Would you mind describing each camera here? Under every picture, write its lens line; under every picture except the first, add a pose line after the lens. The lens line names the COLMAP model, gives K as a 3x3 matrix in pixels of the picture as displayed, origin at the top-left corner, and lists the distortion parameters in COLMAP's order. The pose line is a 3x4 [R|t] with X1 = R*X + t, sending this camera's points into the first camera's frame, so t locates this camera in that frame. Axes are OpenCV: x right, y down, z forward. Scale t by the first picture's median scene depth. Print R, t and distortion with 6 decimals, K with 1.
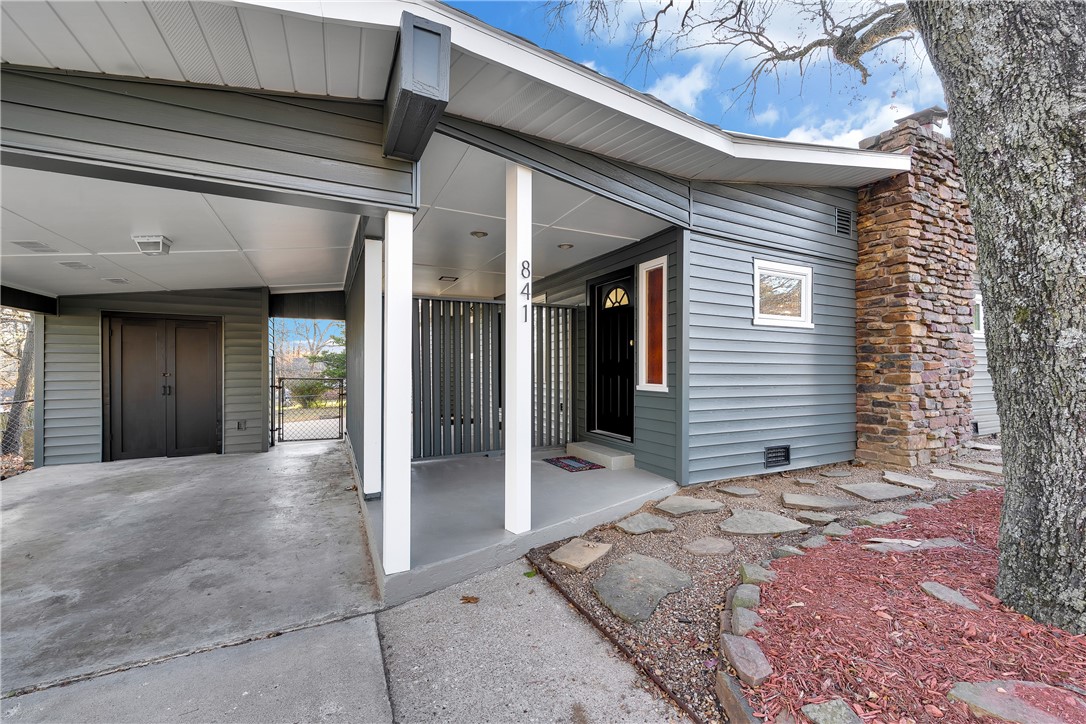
lens RADIAL K [[447.6, 0, 544.5], [0, 447.6, 359.9], [0, 0, 1]] dist [0.001162, -0.001228]
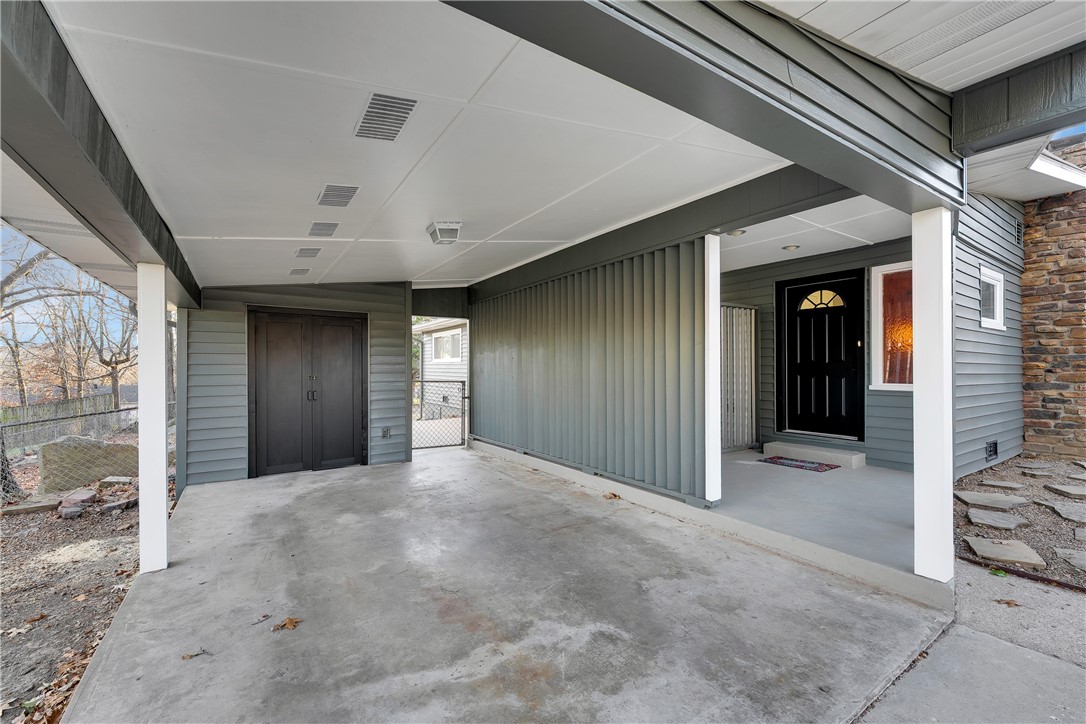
lens RADIAL K [[447.6, 0, 554.5], [0, 447.6, 361.9], [0, 0, 1]] dist [0.001162, -0.001228]
pose [[0.992105, -0.002290, 0.125392, -0.598811], [0.002038, 0.999996, 0.002136, -0.000467], [-0.125396, -0.001864, 0.992105, 0.068411]]
